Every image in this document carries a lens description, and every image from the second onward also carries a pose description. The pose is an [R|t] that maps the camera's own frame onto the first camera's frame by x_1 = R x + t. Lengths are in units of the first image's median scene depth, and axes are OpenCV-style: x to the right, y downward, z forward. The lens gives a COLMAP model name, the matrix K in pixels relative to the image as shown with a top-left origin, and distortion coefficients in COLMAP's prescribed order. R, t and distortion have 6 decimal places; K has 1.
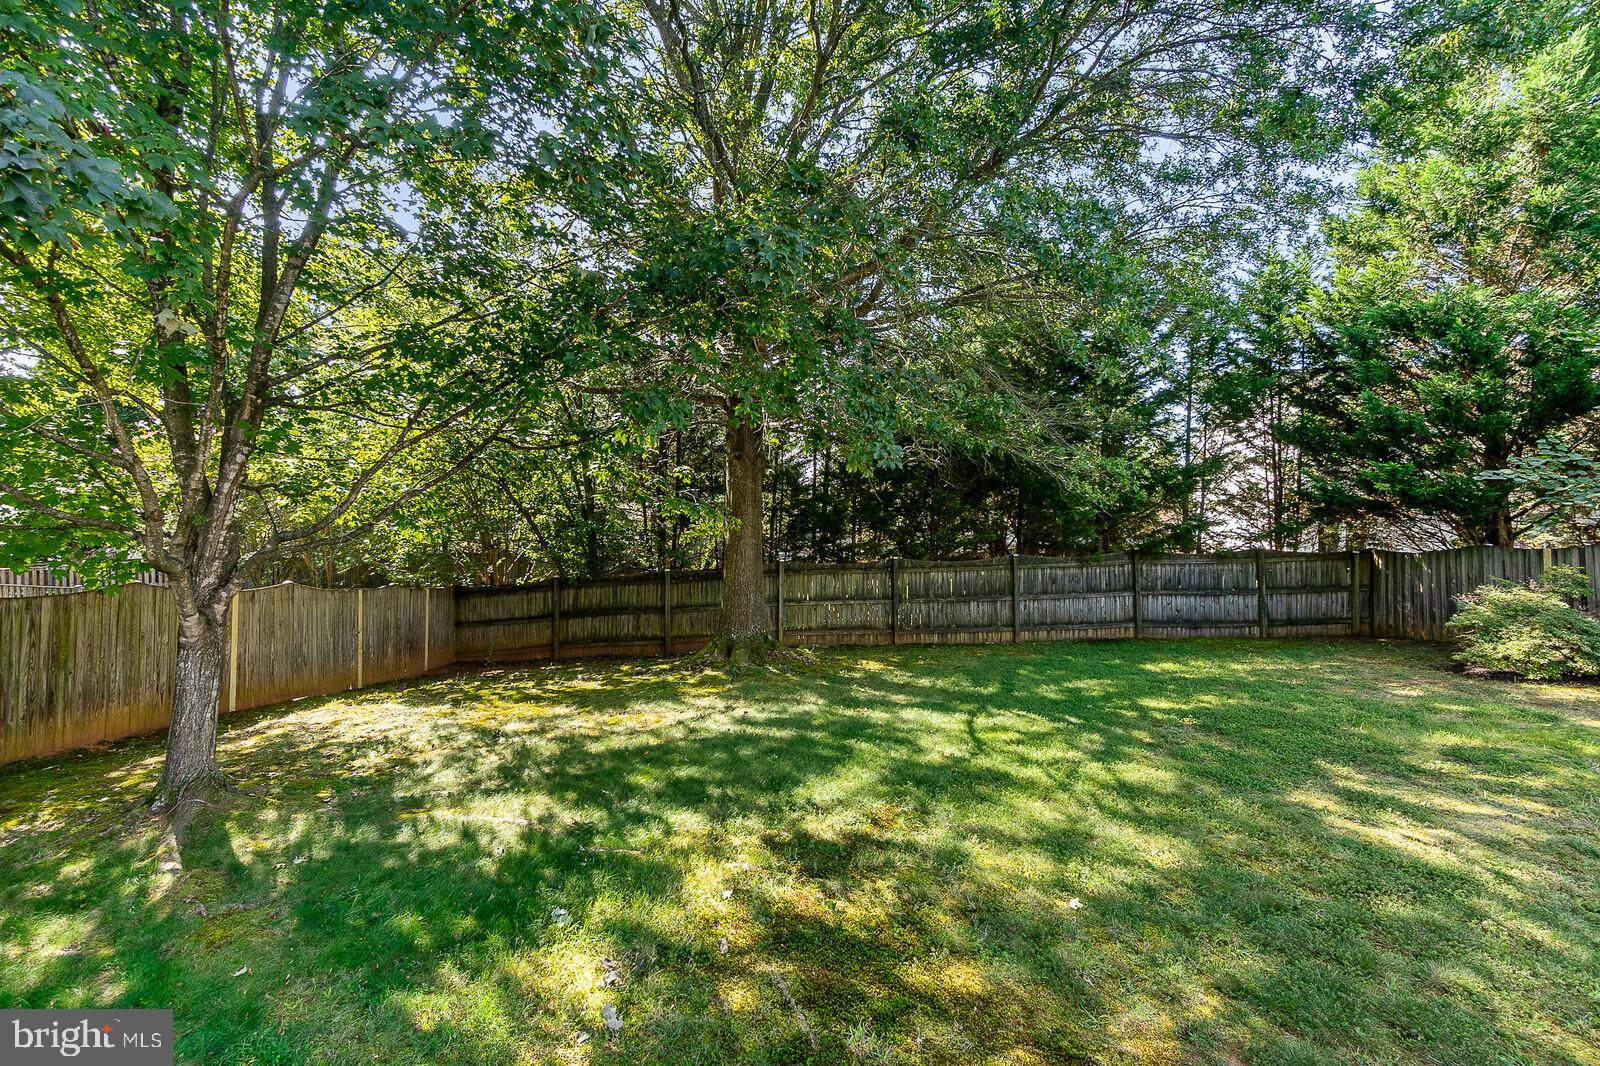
lens RADIAL K [[664.8, 0, 800.0], [0, 664.8, 533.0], [0, 0, 1]] dist [-0.000324, -0.000001]
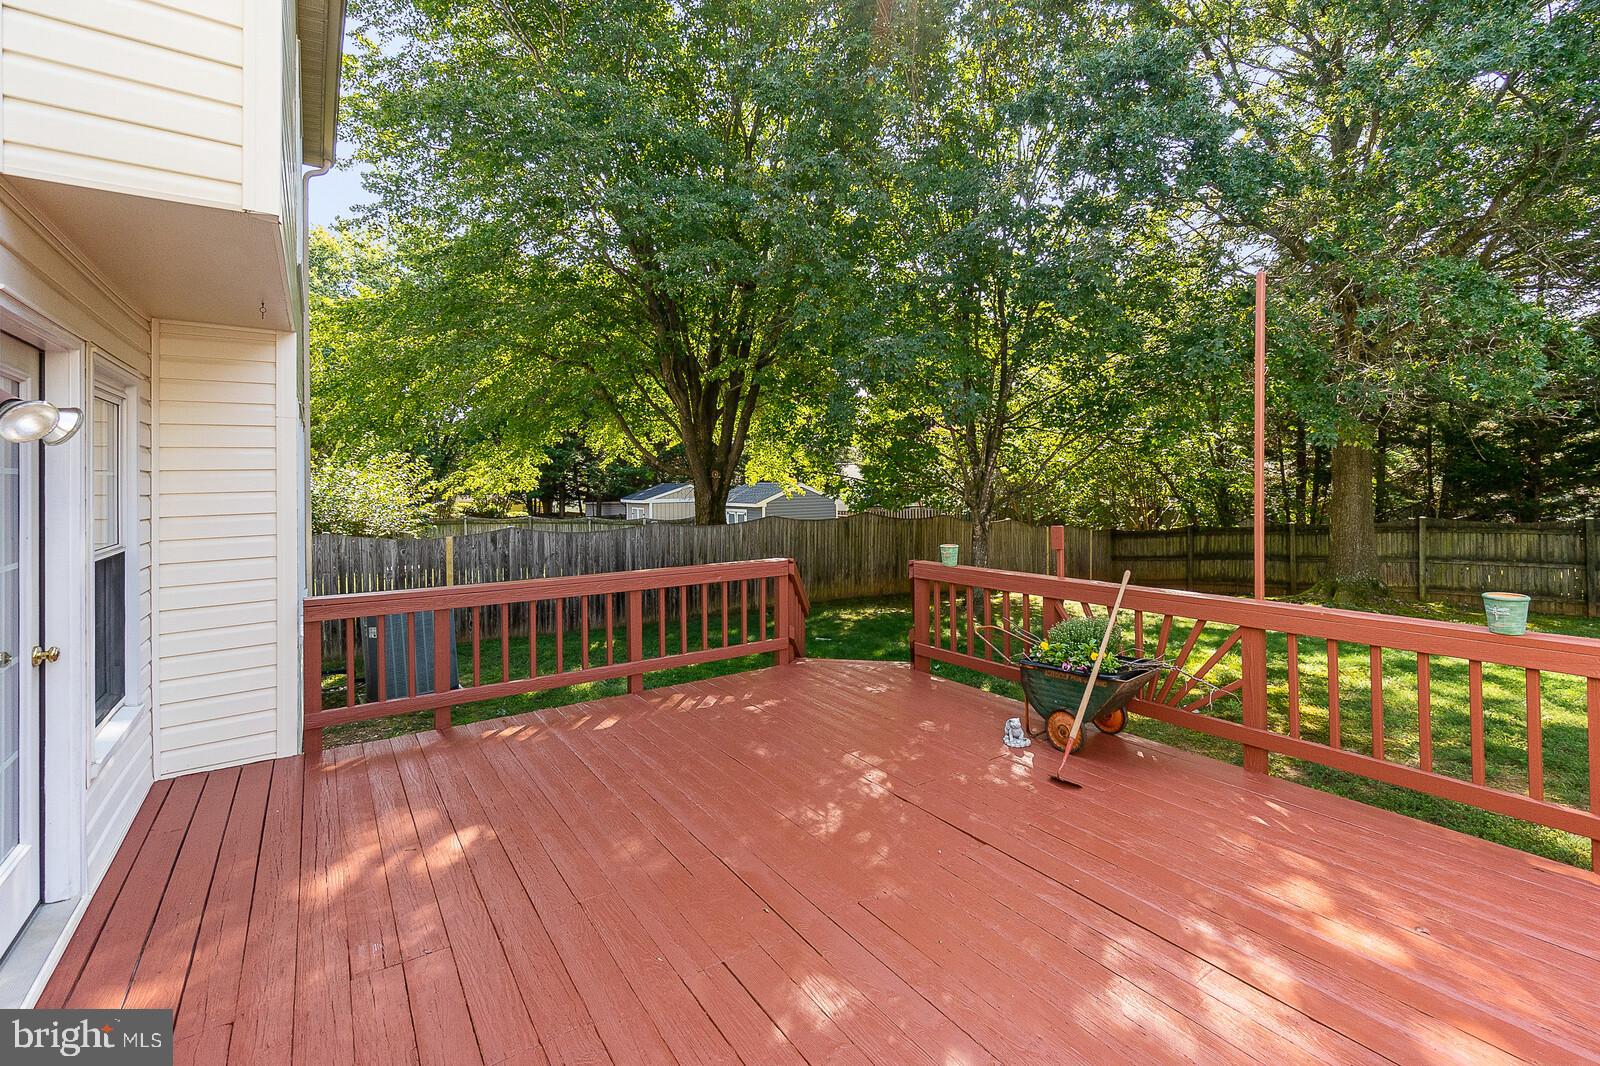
lens RADIAL K [[674.2, 0, 801.6], [0, 674.2, 485.6], [0, 0, 1]] dist [-0.000320, -0.000030]
pose [[0.588848, -0.003585, -0.808236, 0.222385], [-0.001093, 0.999986, -0.005233, 0.000584], [0.808243, 0.003965, 0.588835, -0.318047]]
